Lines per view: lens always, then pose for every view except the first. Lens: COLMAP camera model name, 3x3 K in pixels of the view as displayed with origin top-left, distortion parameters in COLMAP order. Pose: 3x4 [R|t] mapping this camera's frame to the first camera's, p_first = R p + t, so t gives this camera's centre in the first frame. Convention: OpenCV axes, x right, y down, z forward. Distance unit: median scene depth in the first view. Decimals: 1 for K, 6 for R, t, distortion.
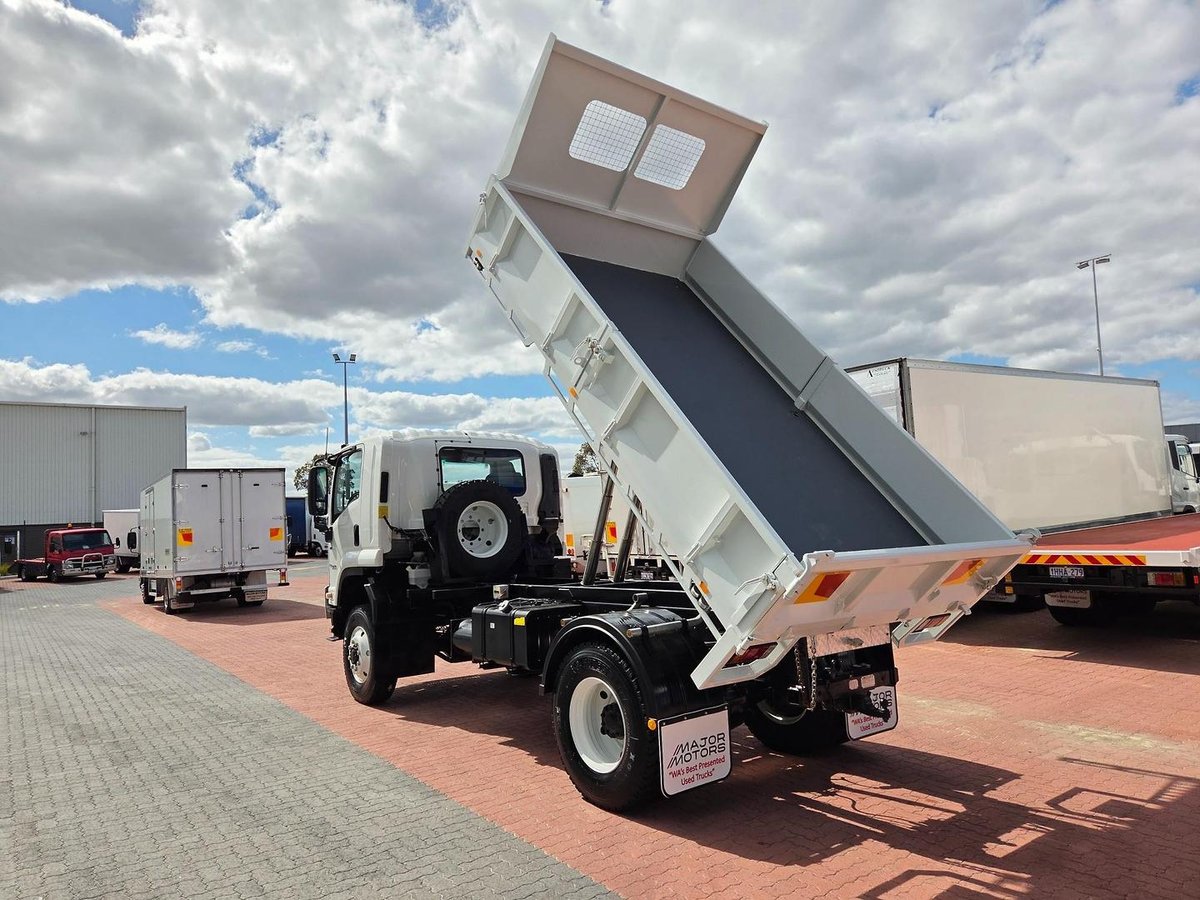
lens RADIAL K [[811.9, 0, 594.2], [0, 811.9, 445.7], [0, 0, 1]] dist [0.046814, -0.001531]
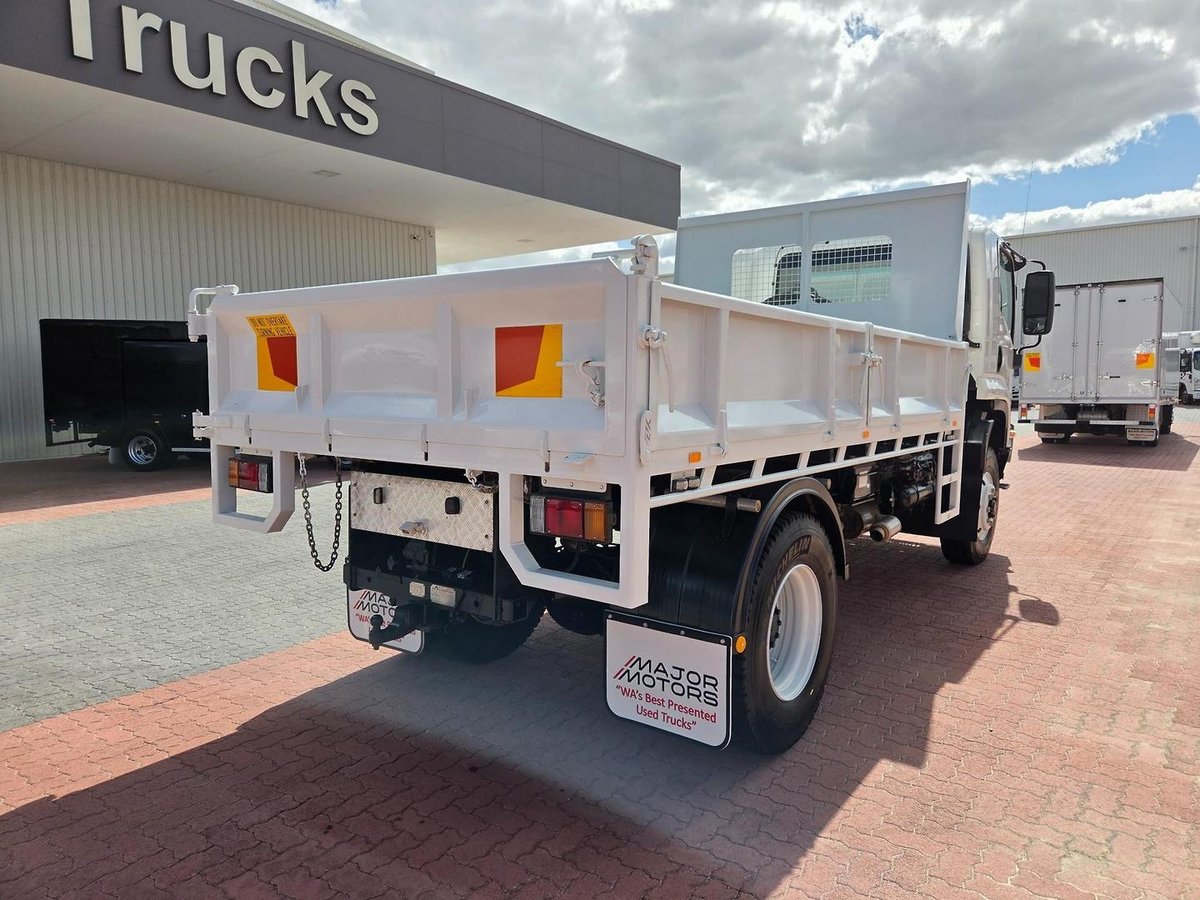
lens RADIAL K [[804.2, 0, 603.8], [0, 804.2, 452.8], [0, 0, 1]] dist [0.071033, -0.059298]
pose [[0.288056, 0.126926, -0.949164, 0.554032], [0.085675, 0.983786, 0.157557, 0.052697], [0.953773, -0.126705, 0.272512, 0.548535]]
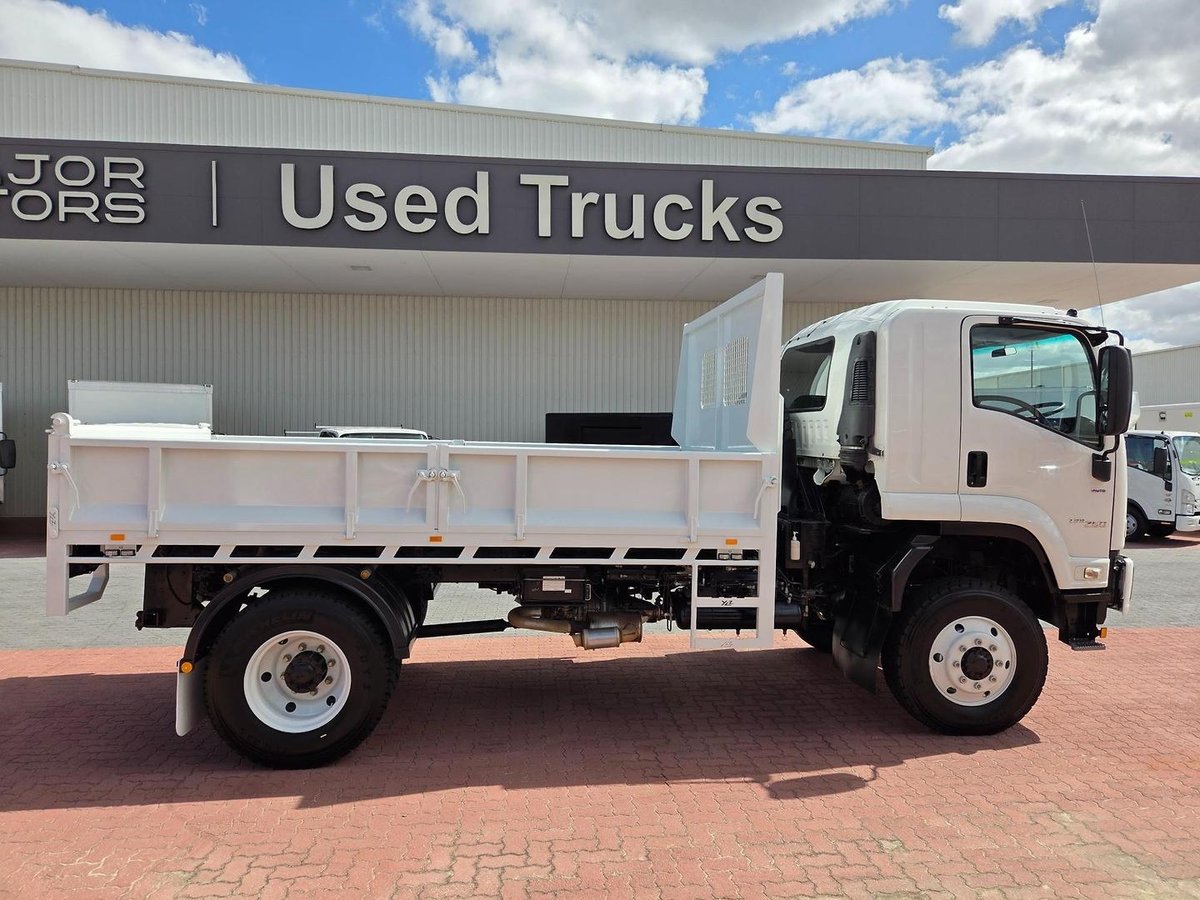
lens RADIAL K [[804.2, 0, 603.8], [0, 804.2, 452.8], [0, 0, 1]] dist [0.071033, -0.059298]
pose [[-0.499657, 0.046728, -0.864962, 0.566247], [0.094330, 0.995541, -0.000708, 0.081604], [0.861072, -0.081946, -0.501836, 1.190468]]
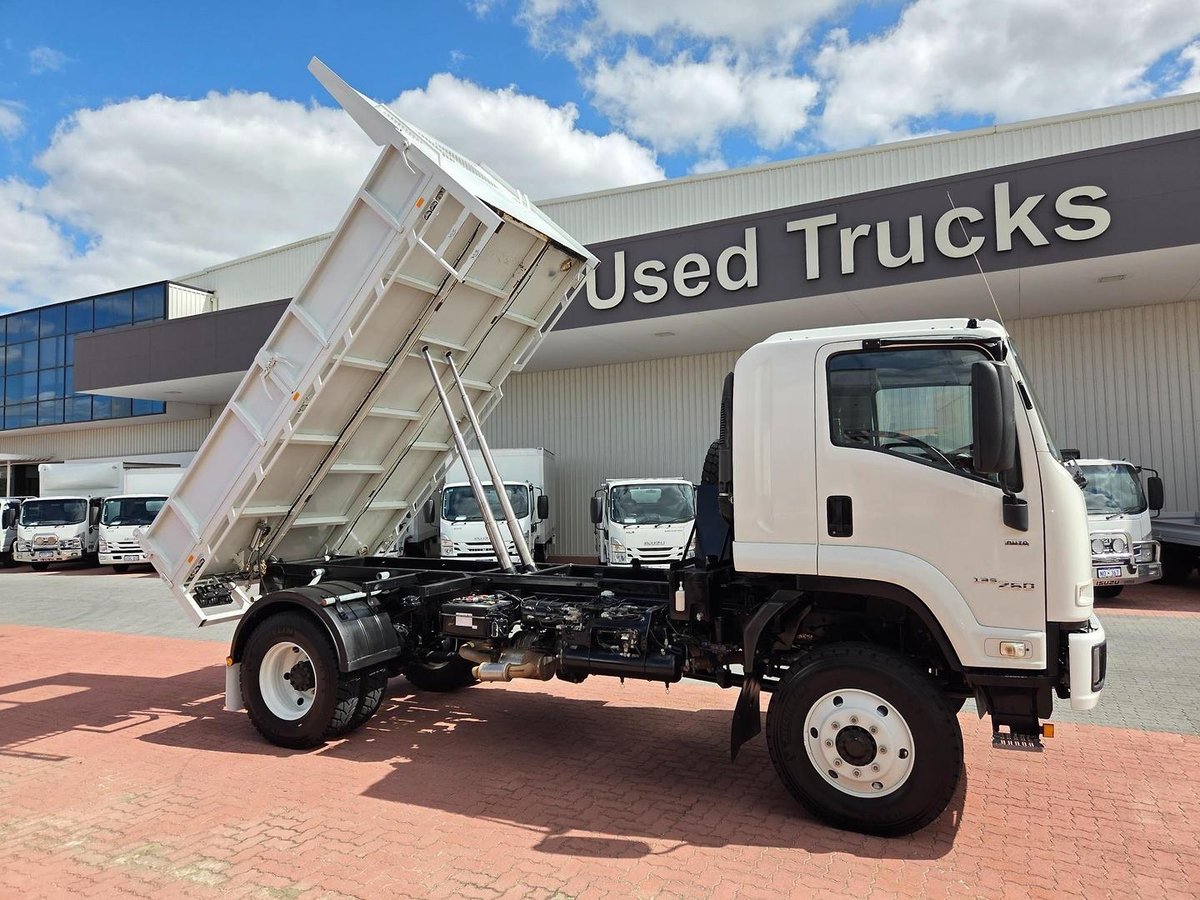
lens RADIAL K [[808.8, 0, 595.2], [0, 808.8, 446.3], [0, 0, 1]] dist [0.060081, -0.046645]
pose [[-0.888987, 0.029743, -0.456966, 0.296735], [0.096259, 0.987730, -0.122975, 0.122583], [0.447702, -0.153310, -0.880942, 1.512757]]
